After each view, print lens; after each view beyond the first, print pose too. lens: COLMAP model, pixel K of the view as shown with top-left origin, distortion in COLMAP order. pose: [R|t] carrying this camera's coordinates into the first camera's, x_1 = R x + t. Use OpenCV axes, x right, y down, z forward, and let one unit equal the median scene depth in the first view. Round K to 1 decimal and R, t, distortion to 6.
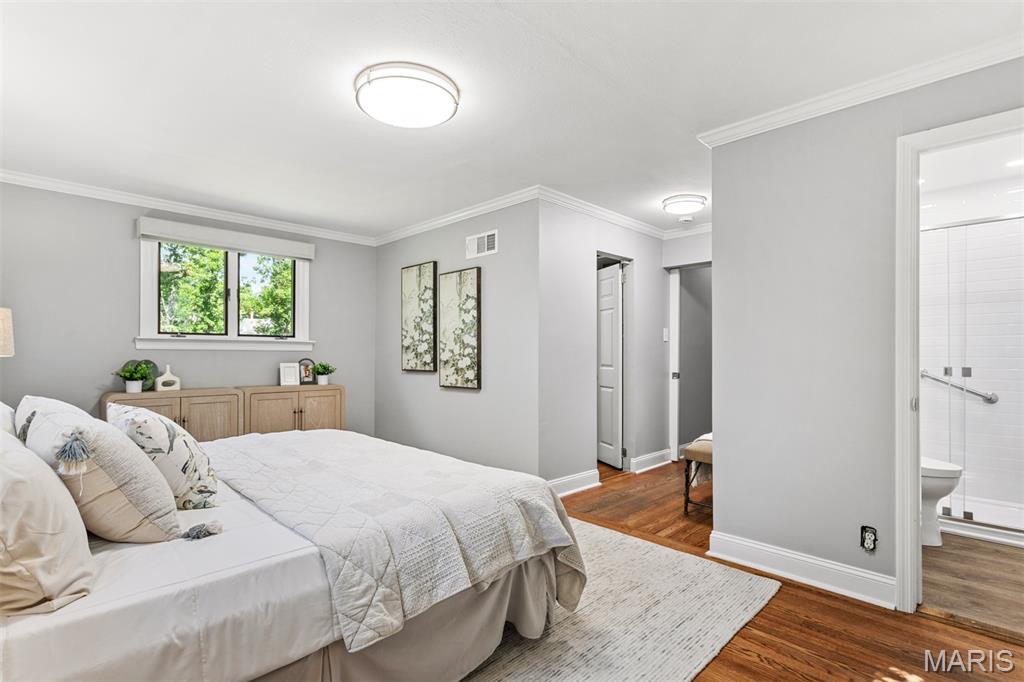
lens RADIAL K [[493.5, 0, 495.5], [0, 493.5, 355.5], [0, 0, 1]] dist [0.004208, 0.003606]
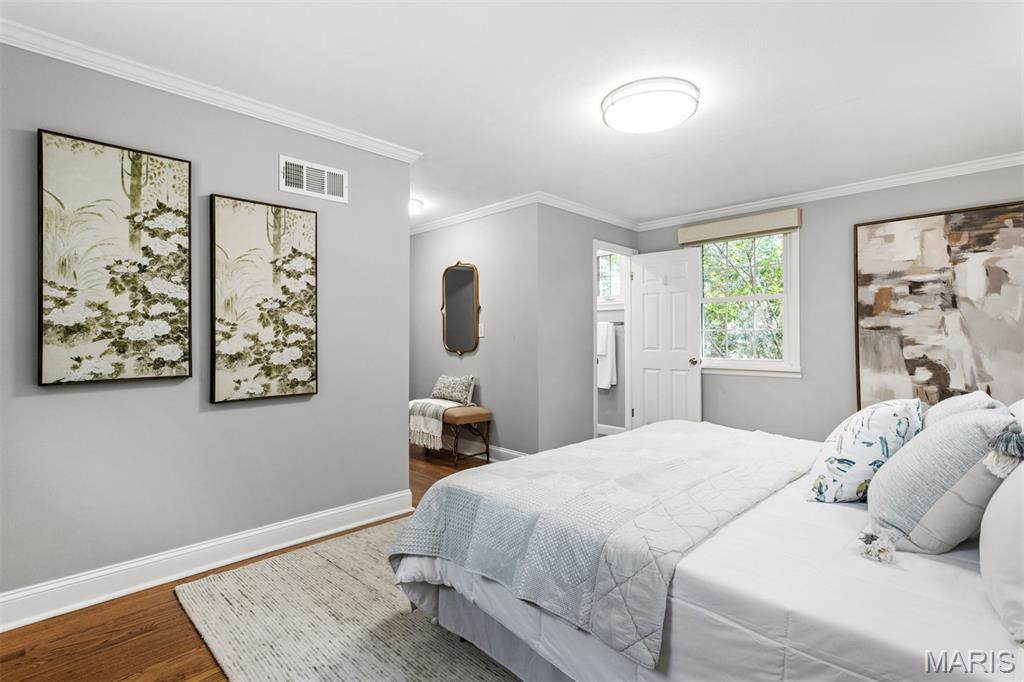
lens RADIAL K [[493.5, 0, 517.6], [0, 493.5, 343.5], [0, 0, 1]] dist [0.004208, 0.003606]
pose [[-0.026390, -0.013100, 0.999566, -0.687256], [0.006454, 0.999891, 0.013274, -0.007721], [-0.999631, 0.006801, -0.026303, 0.713108]]
